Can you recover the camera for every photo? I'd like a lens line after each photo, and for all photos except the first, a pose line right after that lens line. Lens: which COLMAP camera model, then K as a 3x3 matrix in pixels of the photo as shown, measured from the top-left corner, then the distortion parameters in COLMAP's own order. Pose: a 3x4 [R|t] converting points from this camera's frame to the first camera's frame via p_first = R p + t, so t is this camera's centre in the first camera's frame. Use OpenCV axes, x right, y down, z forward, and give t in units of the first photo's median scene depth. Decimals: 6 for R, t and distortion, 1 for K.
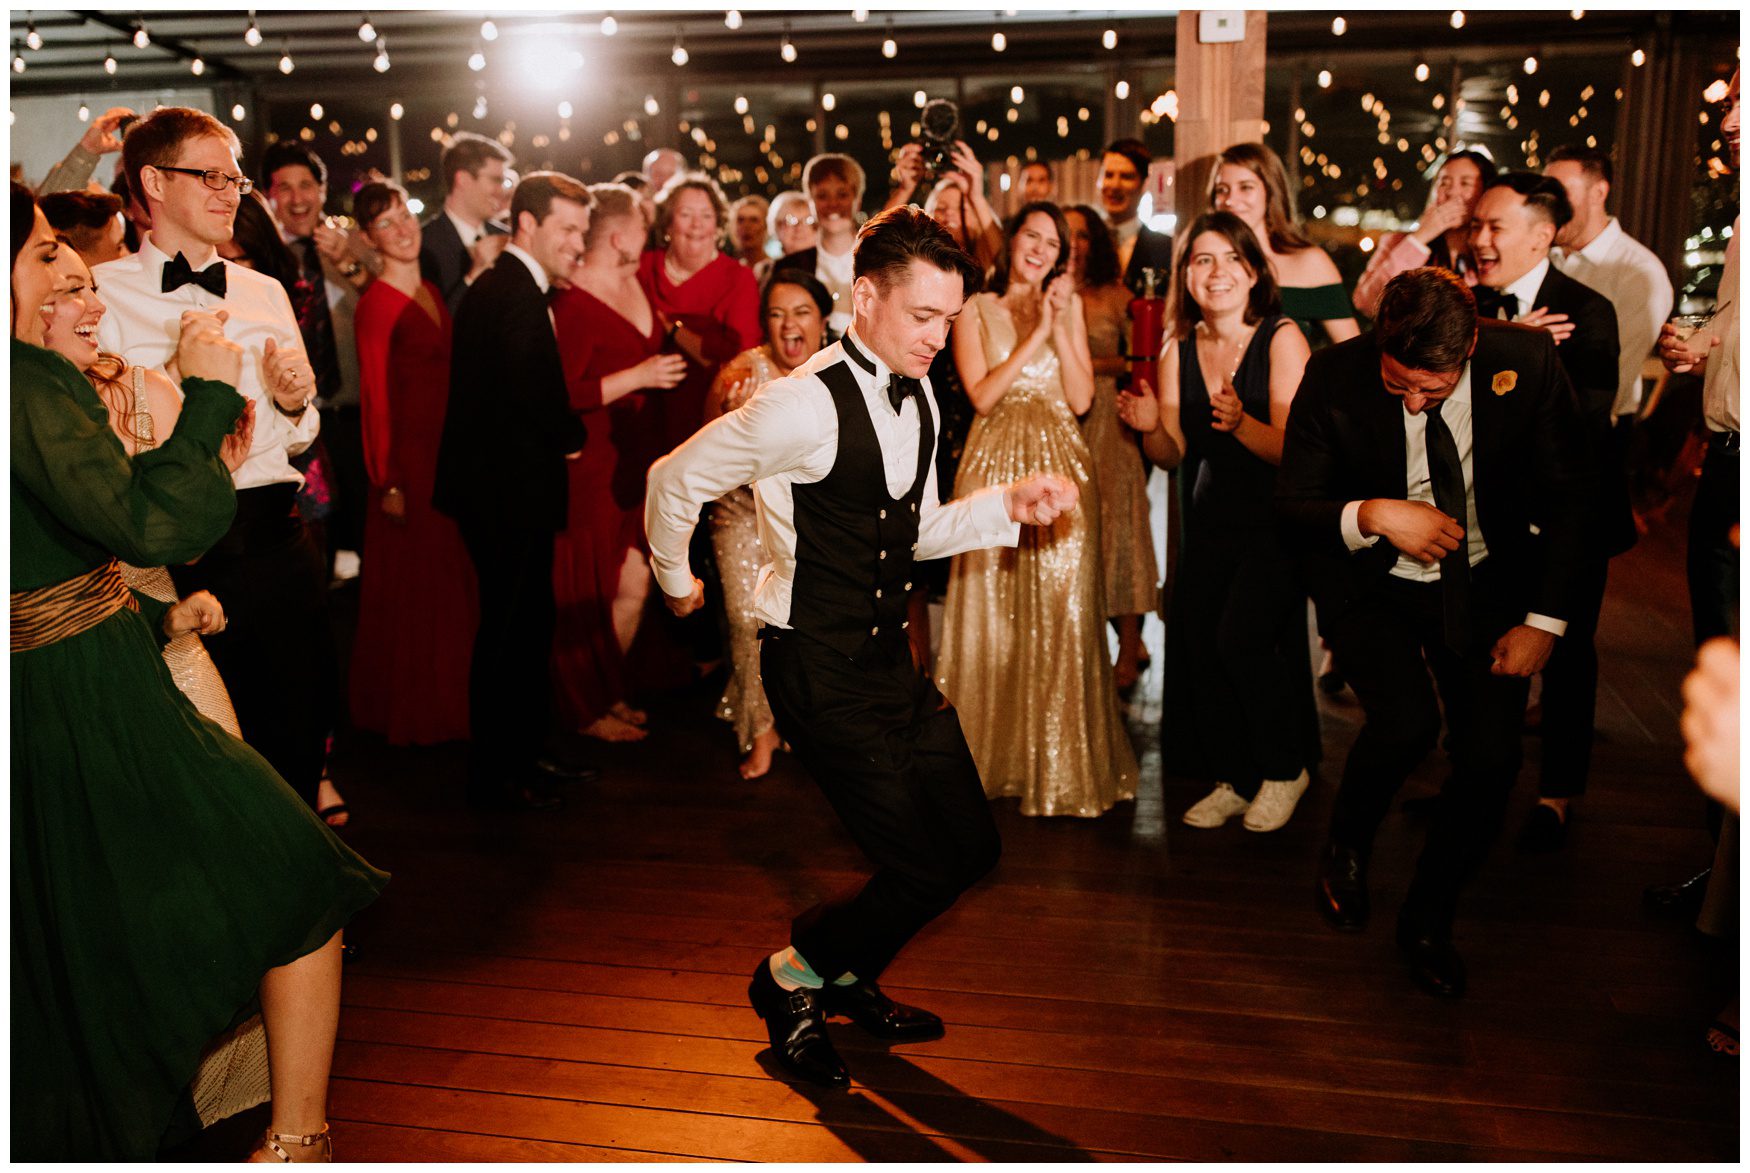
lens RADIAL K [[1640.6, 0, 873.2], [0, 1640.6, 594.8], [0, 0, 1]] dist [0.042999, 0.000000]
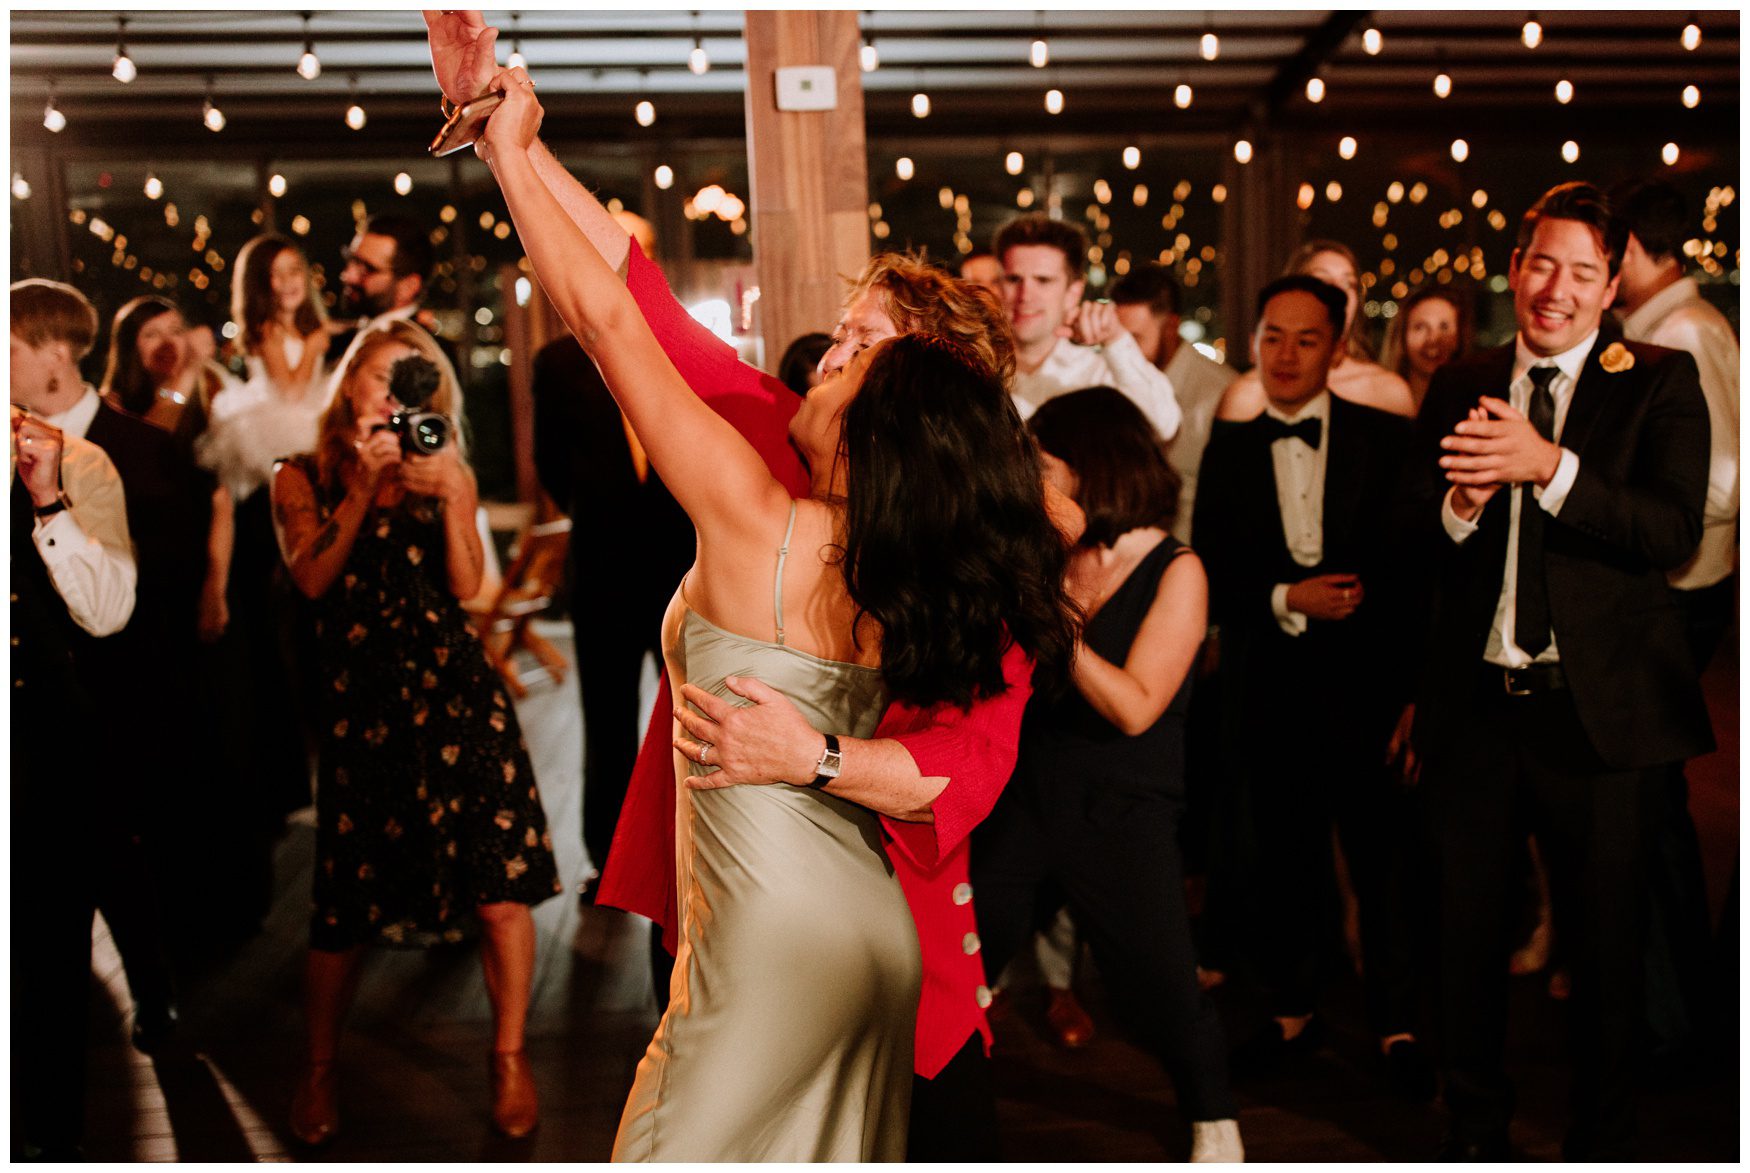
lens RADIAL K [[1640.6, 0, 890.9], [0, 1640.6, 582.9], [0, 0, 1]] dist [0.042999, 0.000000]
pose [[0.955277, -0.057913, 0.289986, 0.012413], [0.076695, 0.995601, -0.053822, -0.057613], [-0.285593, 0.073655, 0.955516, 0.216852]]
